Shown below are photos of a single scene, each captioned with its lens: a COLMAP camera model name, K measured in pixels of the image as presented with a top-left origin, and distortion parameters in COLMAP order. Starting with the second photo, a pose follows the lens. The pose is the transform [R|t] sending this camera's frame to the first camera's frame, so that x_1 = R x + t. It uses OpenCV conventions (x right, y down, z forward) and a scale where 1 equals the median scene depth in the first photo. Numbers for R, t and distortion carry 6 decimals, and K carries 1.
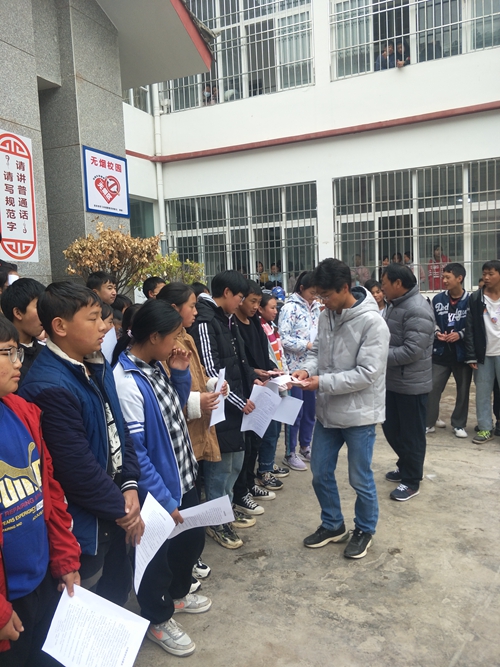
lens RADIAL K [[549.0, 0, 250.0], [0, 549.0, 333.5], [0, 0, 1]] dist [0.063808, -0.108916]
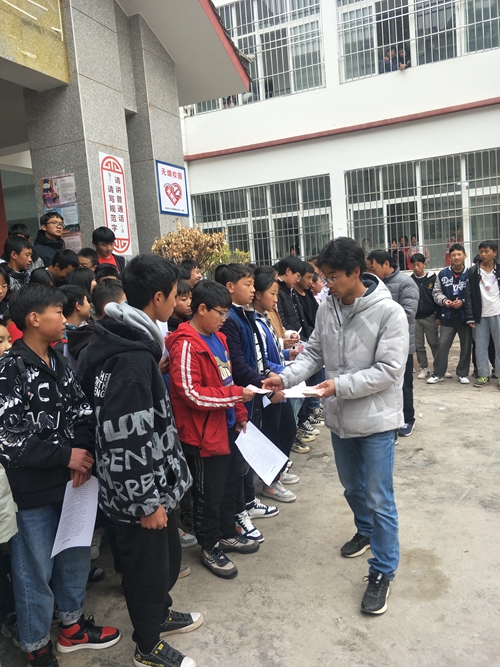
lens RADIAL K [[549.0, 0, 250.0], [0, 549.0, 333.5], [0, 0, 1]] dist [0.063808, -0.108916]
pose [[0.999387, -0.034809, -0.003844, -0.051468], [0.034891, 0.999106, 0.023872, 0.015662], [0.003010, -0.023992, 0.999708, -0.135785]]
